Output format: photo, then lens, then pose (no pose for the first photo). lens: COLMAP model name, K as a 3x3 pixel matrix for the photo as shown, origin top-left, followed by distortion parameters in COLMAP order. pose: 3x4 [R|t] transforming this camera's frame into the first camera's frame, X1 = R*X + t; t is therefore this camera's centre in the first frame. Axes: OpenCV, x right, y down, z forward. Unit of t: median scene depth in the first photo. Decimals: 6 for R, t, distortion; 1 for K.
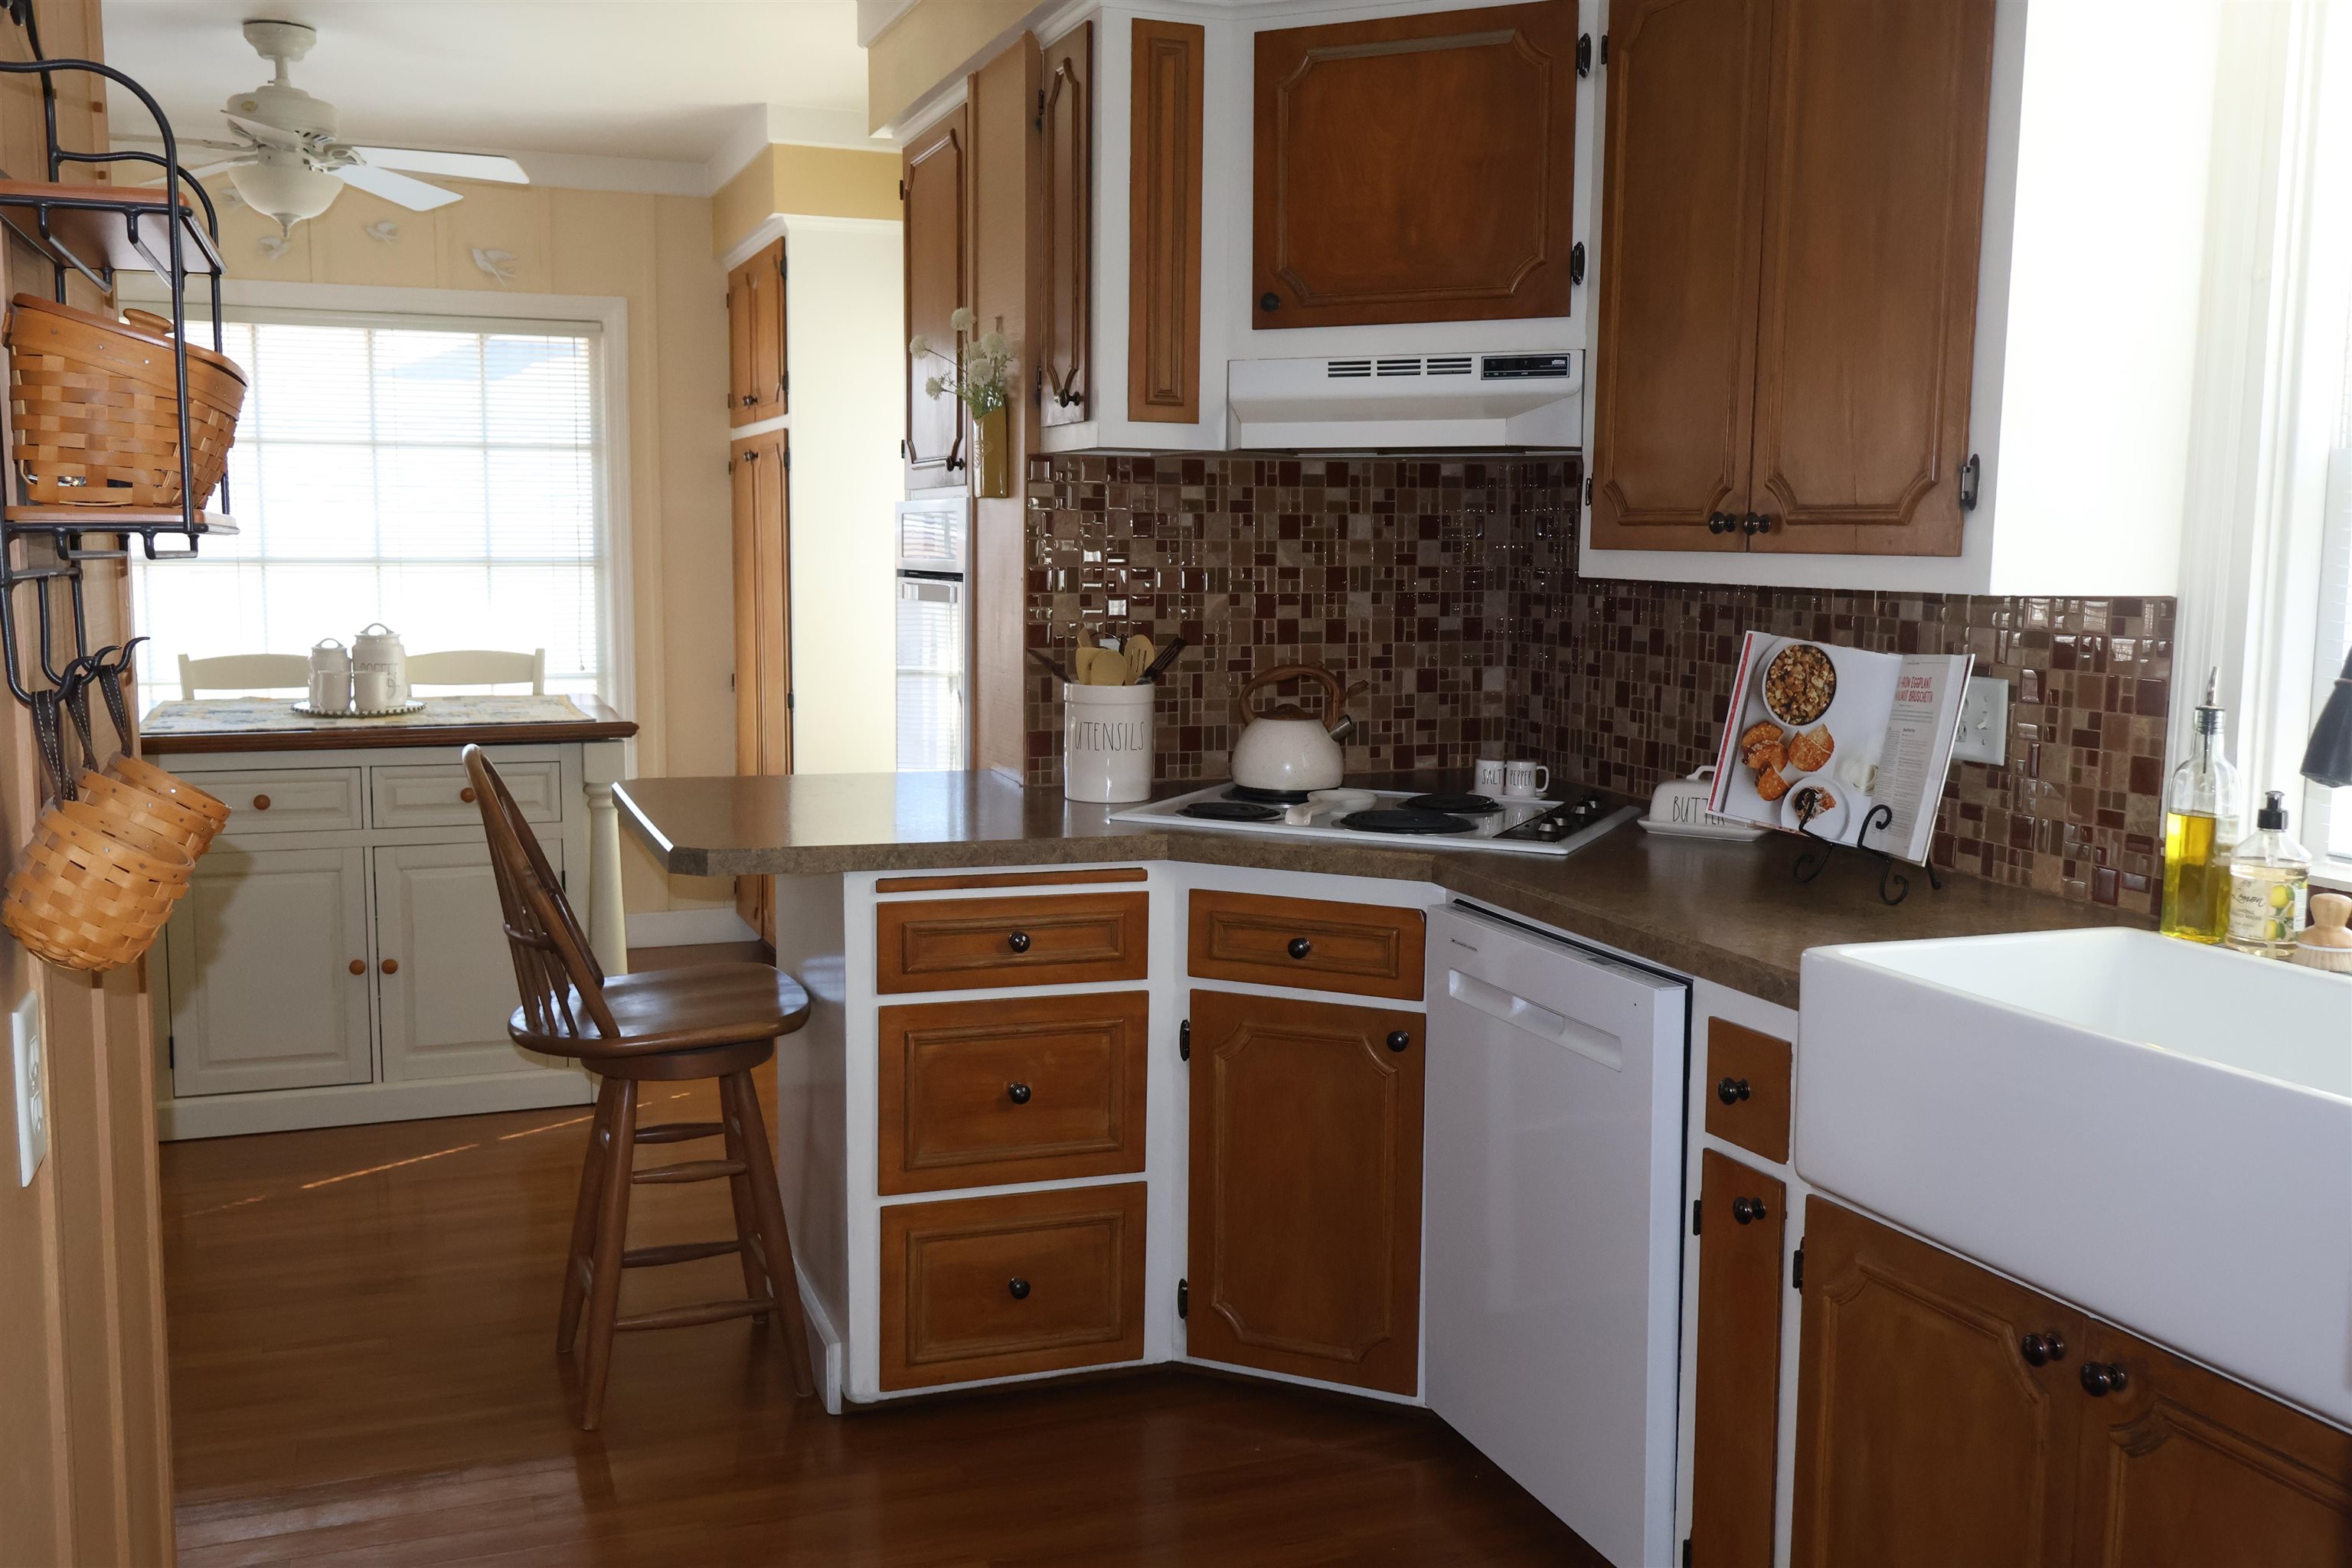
lens RADIAL K [[2119.5, 0, 1165.7], [0, 2119.5, 780.3], [0, 0, 1]] dist [0.009595, -0.001731]
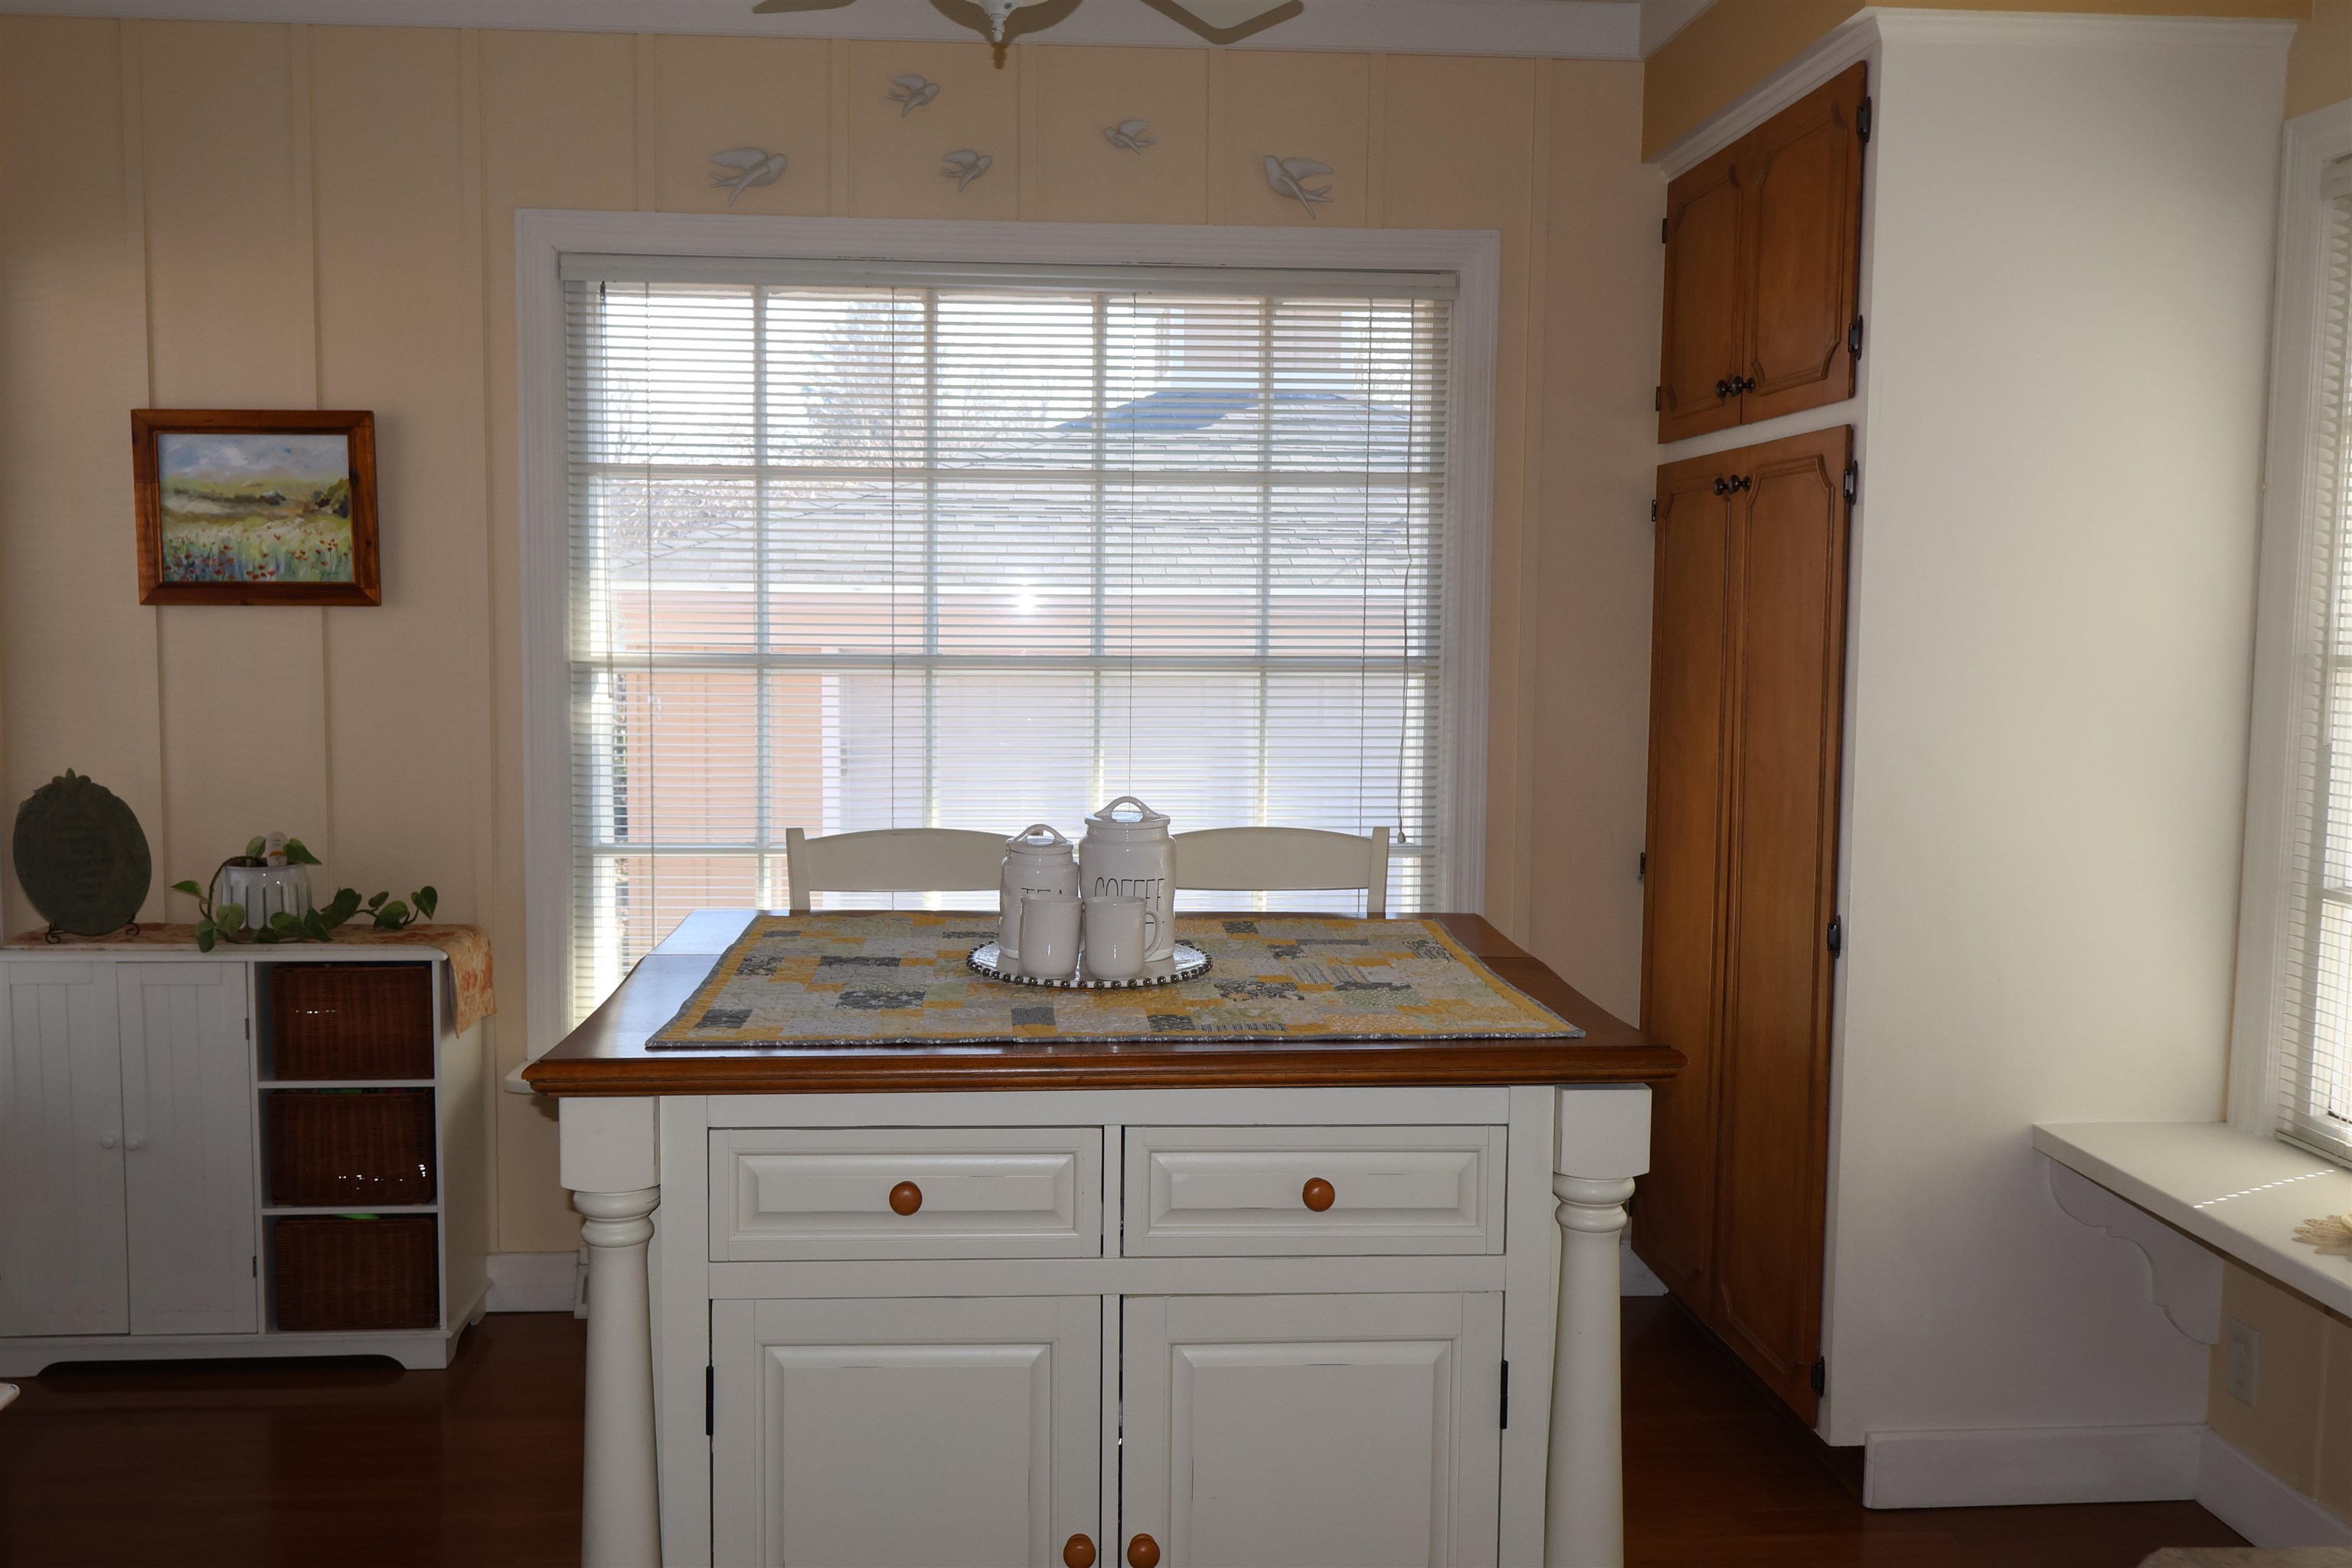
lens RADIAL K [[2119.5, 0, 1165.7], [0, 2119.5, 780.3], [0, 0, 1]] dist [0.009595, -0.001731]
pose [[0.958127, 0.023668, -0.285364, -0.177800], [-0.033629, 0.998982, -0.030056, -0.052007], [0.284362, 0.038394, 0.957948, 0.419099]]
